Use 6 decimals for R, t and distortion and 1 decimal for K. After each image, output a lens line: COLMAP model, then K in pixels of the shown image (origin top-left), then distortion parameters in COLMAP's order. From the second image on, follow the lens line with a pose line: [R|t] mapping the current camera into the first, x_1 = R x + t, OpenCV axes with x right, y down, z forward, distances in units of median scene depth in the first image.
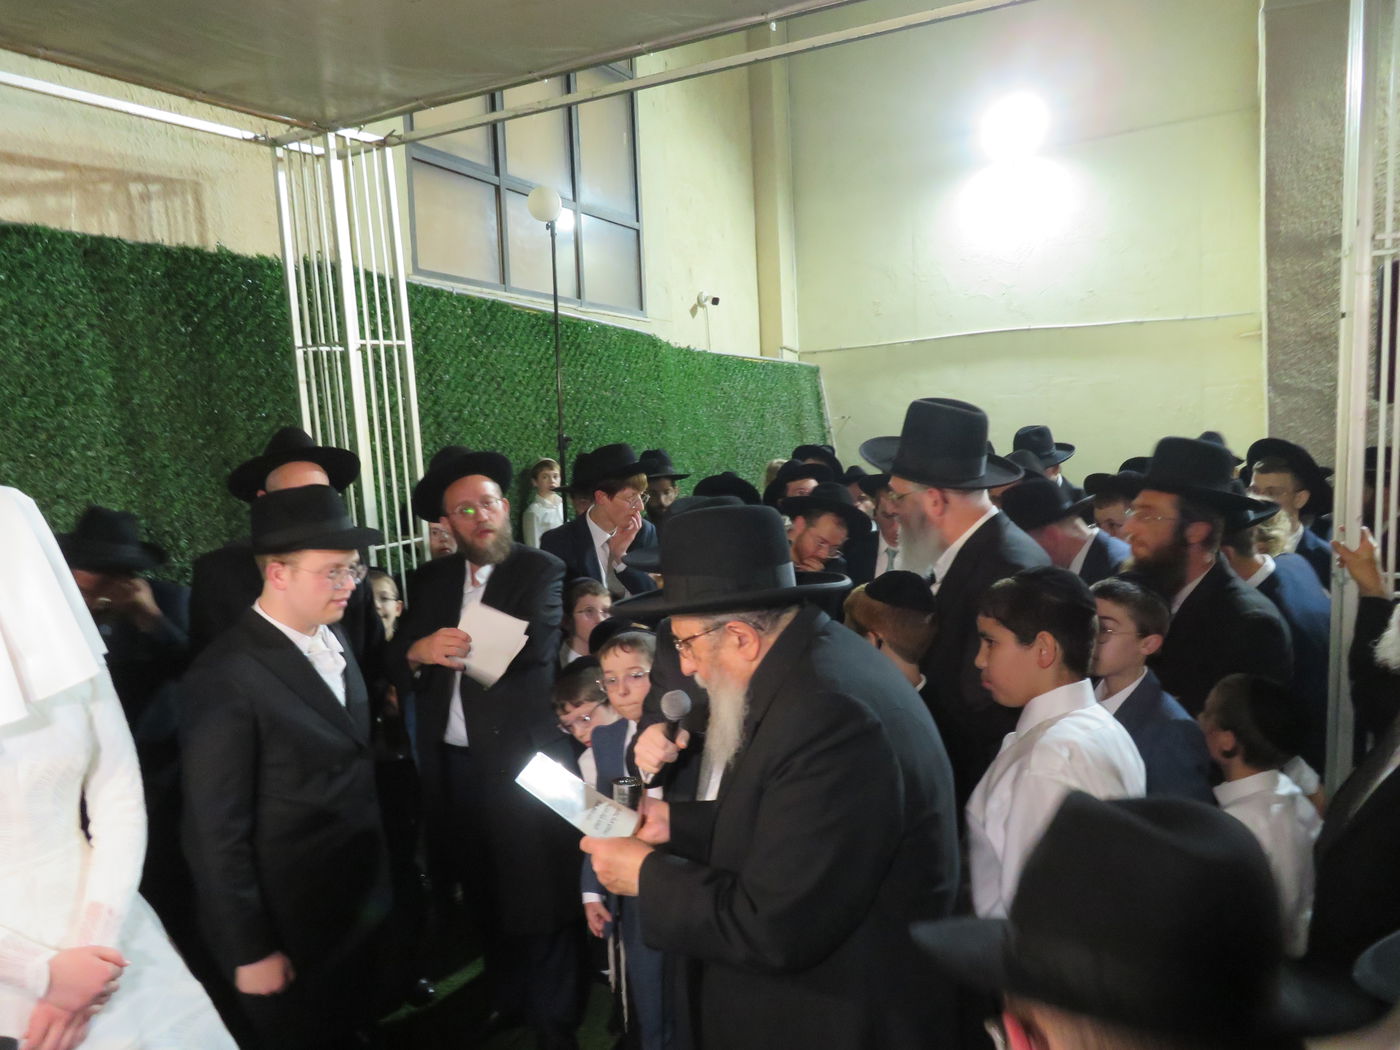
lens RADIAL K [[1013.4, 0, 711.3], [0, 1013.4, 524.2], [0, 0, 1]] dist [0.000150, 0.008931]
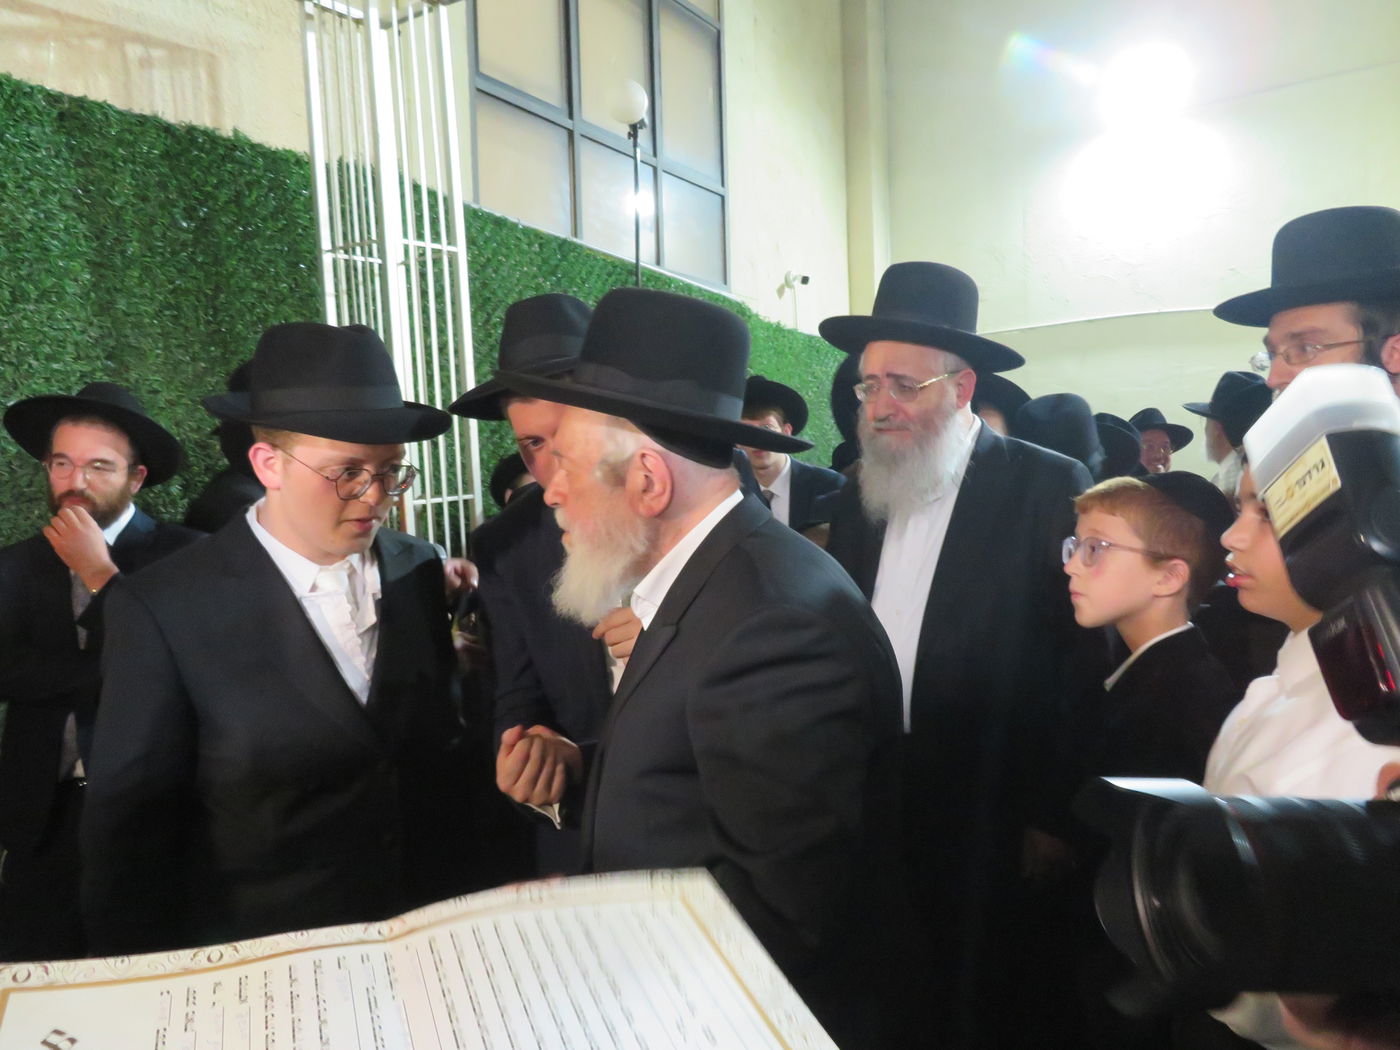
lens RADIAL K [[1013.4, 0, 703.3], [0, 1013.4, 518.3], [0, 0, 1]] dist [0.000150, 0.008931]
pose [[0.997792, 0.011928, -0.065337, -0.053190], [-0.014504, 0.999130, -0.039091, 0.060756], [0.064814, 0.039952, 0.997097, 0.220735]]
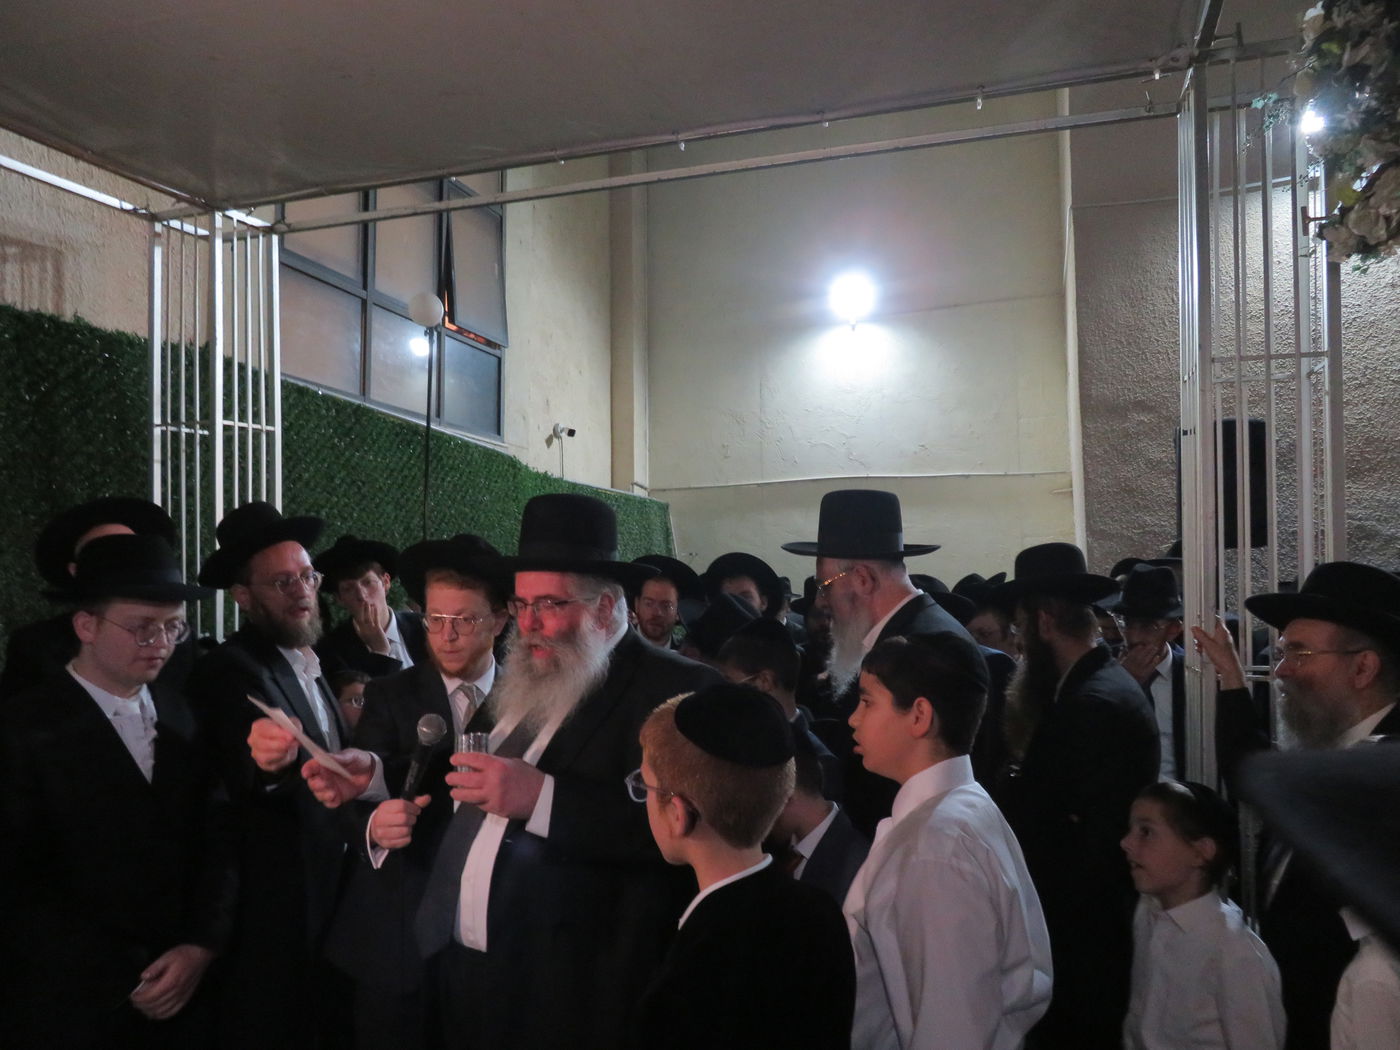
lens RADIAL K [[1013.4, 0, 708.2], [0, 1013.4, 526.0], [0, 0, 1]] dist [0.000150, 0.008931]
pose [[0.985383, 0.045754, 0.164095, -0.049635], [-0.020636, 0.988223, -0.151621, 0.049254], [-0.169100, 0.146019, 0.974722, 0.004876]]
